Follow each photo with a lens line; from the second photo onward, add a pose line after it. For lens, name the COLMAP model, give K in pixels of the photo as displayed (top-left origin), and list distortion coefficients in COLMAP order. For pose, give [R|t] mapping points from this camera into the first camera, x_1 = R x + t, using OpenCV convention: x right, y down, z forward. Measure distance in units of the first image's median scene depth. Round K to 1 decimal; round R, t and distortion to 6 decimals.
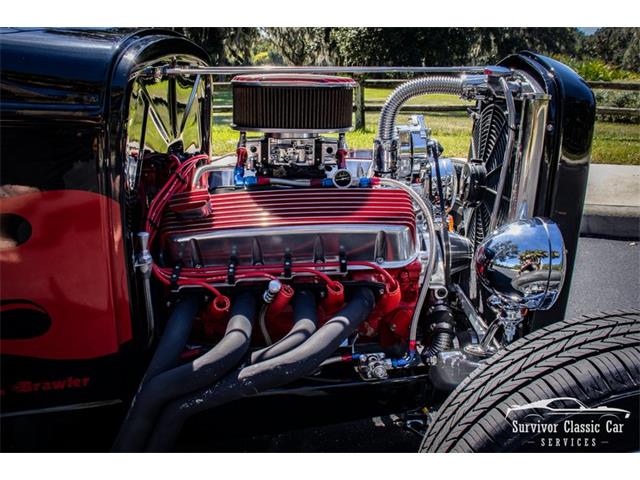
lens RADIAL K [[513.8, 0, 322.3], [0, 513.8, 216.6], [0, 0, 1]] dist [-0.093768, 0.000621]
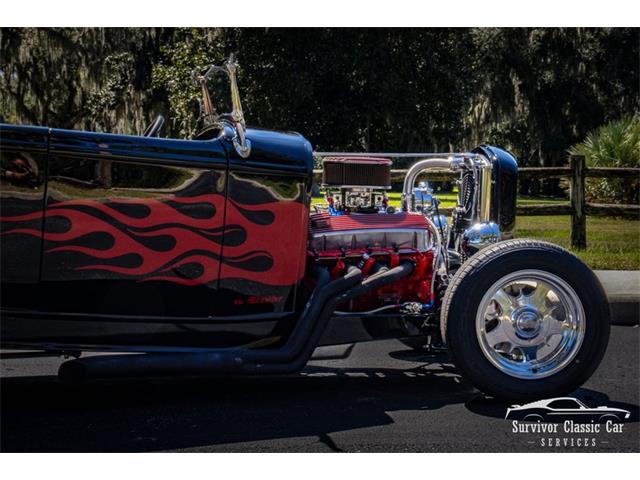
lens RADIAL K [[1528.6, 0, 322.1], [0, 1528.6, 237.8], [0, 0, 1]] dist [0.359498, 0.000000]
pose [[0.984463, 0.000698, 0.175592, -1.117299], [0.038628, 0.974634, -0.220444, 1.171582], [-0.171292, 0.223802, 0.959464, -4.053306]]
